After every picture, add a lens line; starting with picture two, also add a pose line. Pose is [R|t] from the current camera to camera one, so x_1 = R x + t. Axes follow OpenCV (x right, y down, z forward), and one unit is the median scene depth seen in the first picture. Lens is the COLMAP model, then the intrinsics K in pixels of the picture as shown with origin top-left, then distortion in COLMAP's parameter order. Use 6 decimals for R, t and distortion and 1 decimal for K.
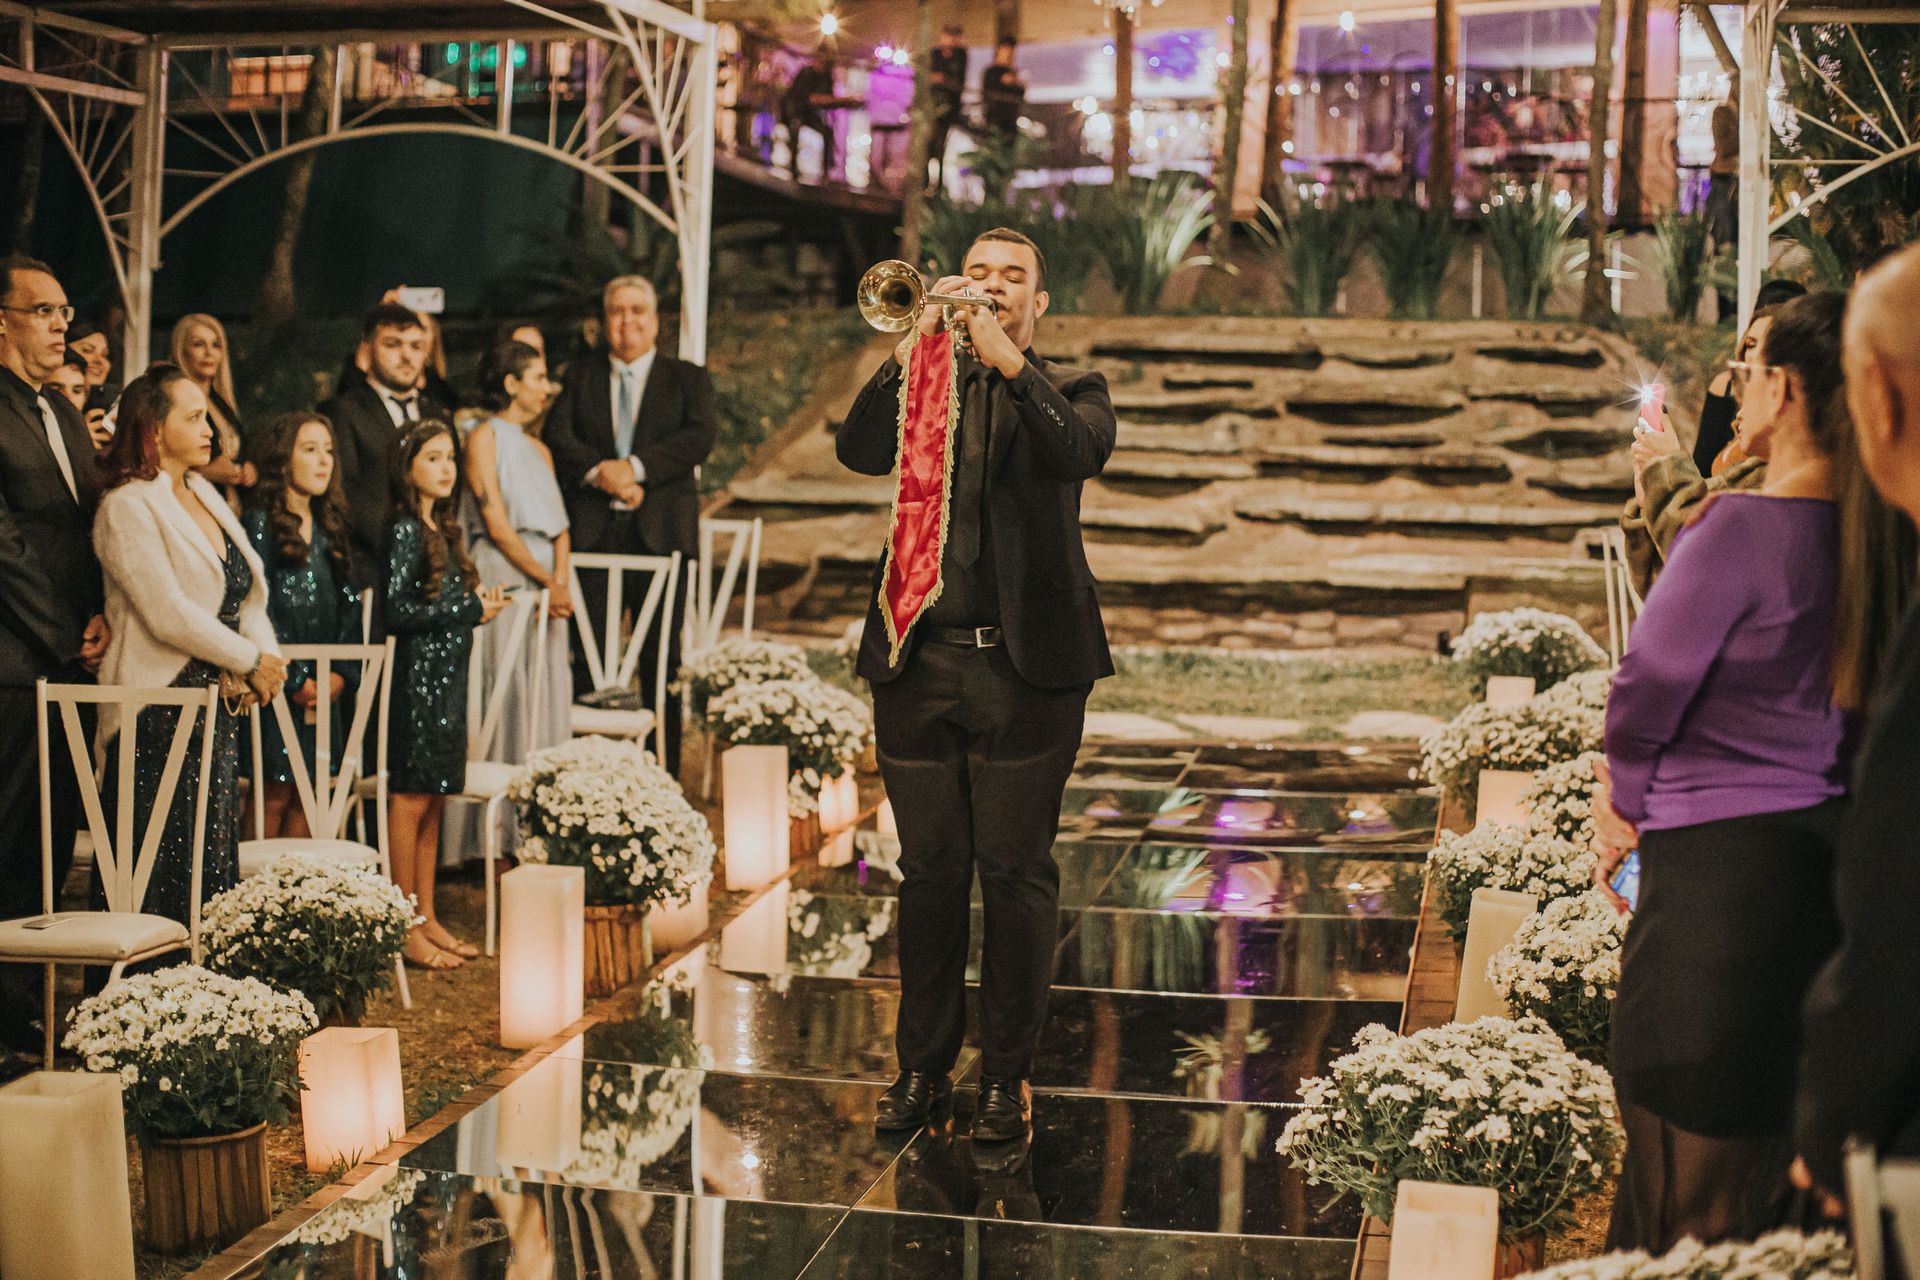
lens RADIAL K [[2845.4, 0, 960.0], [0, 2845.4, 640.0], [0, 0, 1]] dist [0.016117, 0.023476]
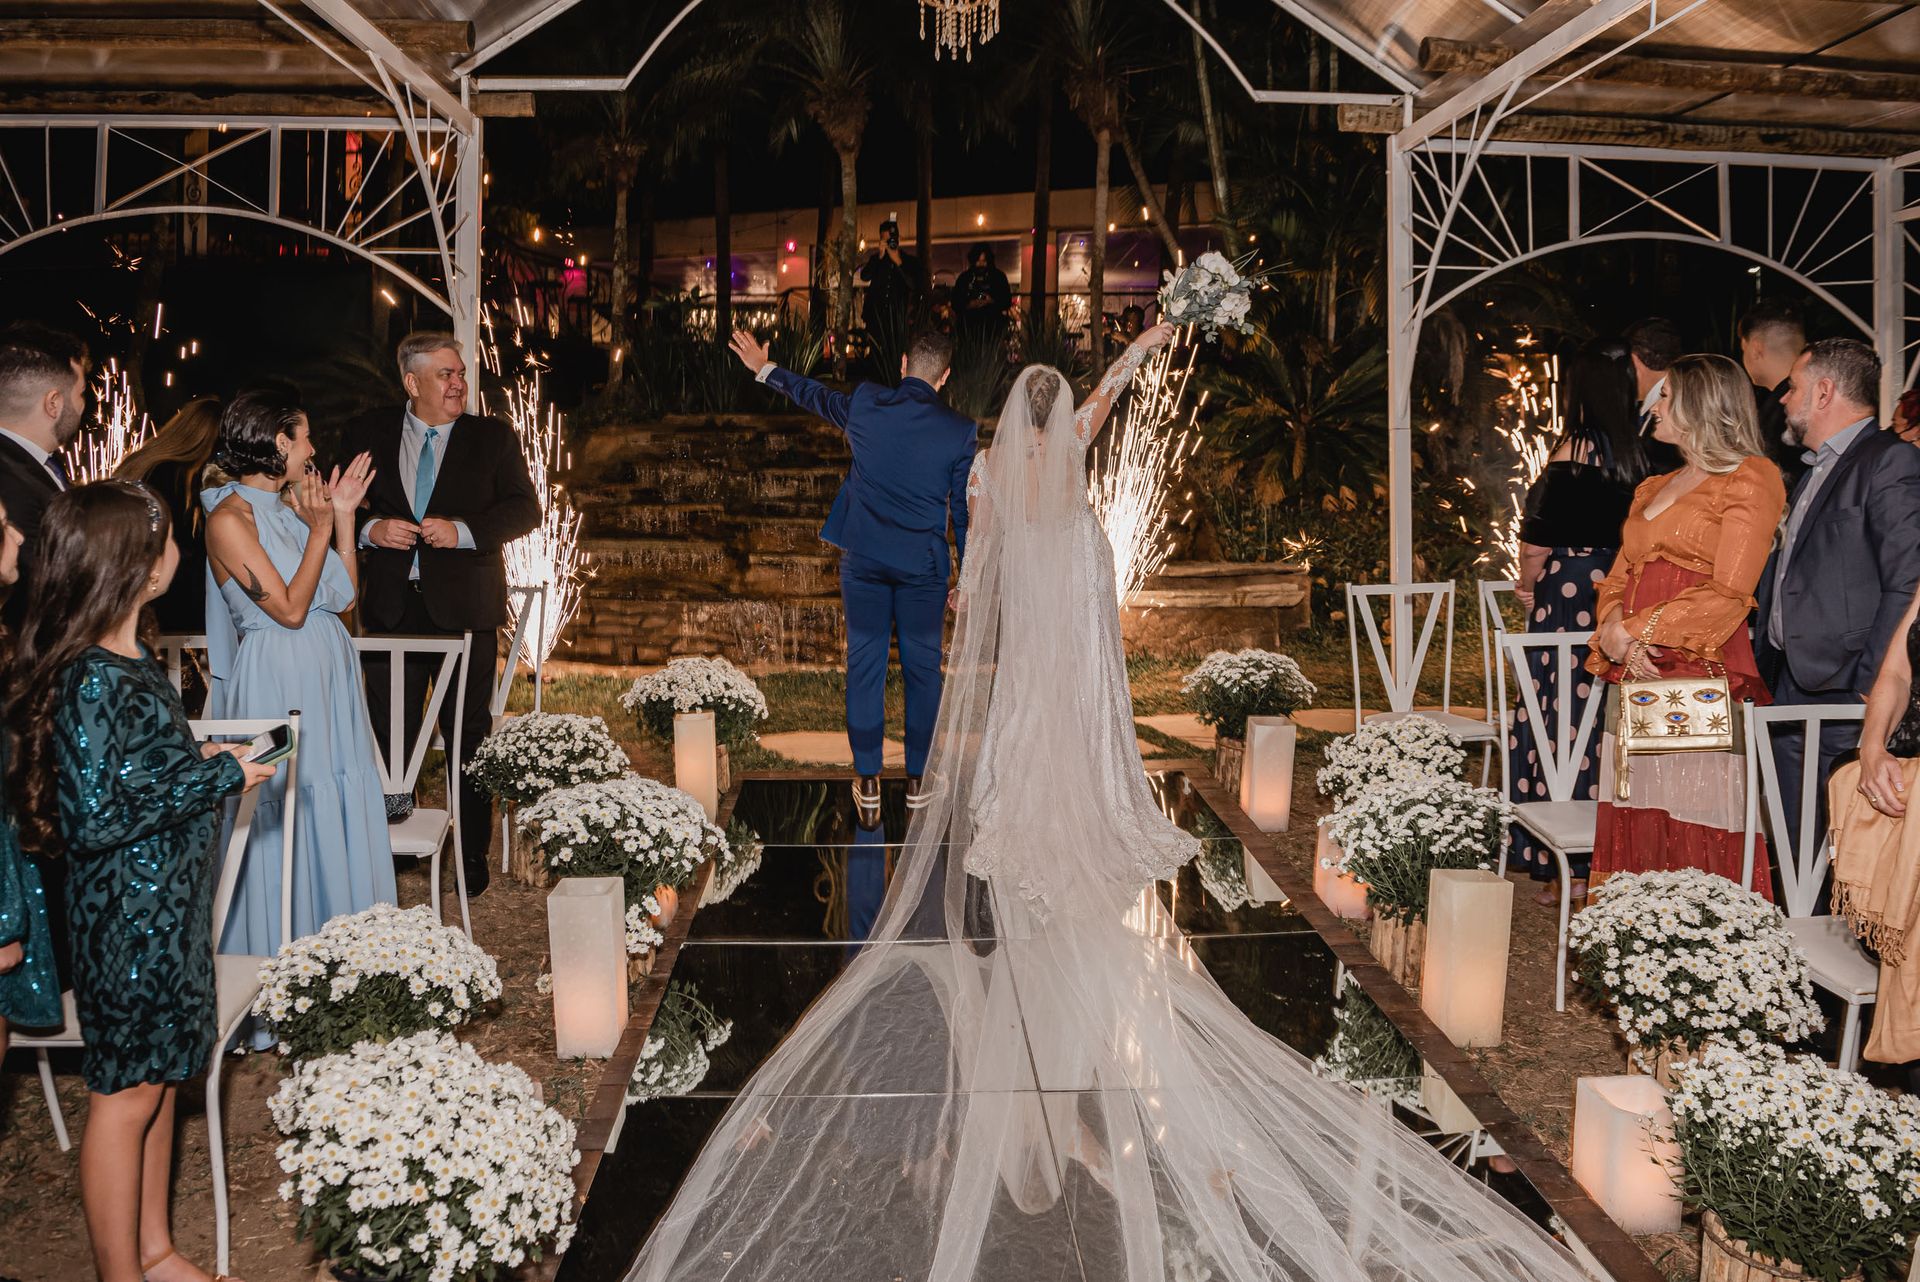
lens RADIAL K [[1424.6, 0, 960.0], [0, 1424.6, 641.0], [0, 0, 1]] dist [-0.002921, -0.000080]
pose [[0.969766, -0.034627, 0.241567, -0.061987], [0.029313, 0.999243, 0.025559, -0.037915], [-0.242269, -0.017705, 0.970048, 0.559761]]
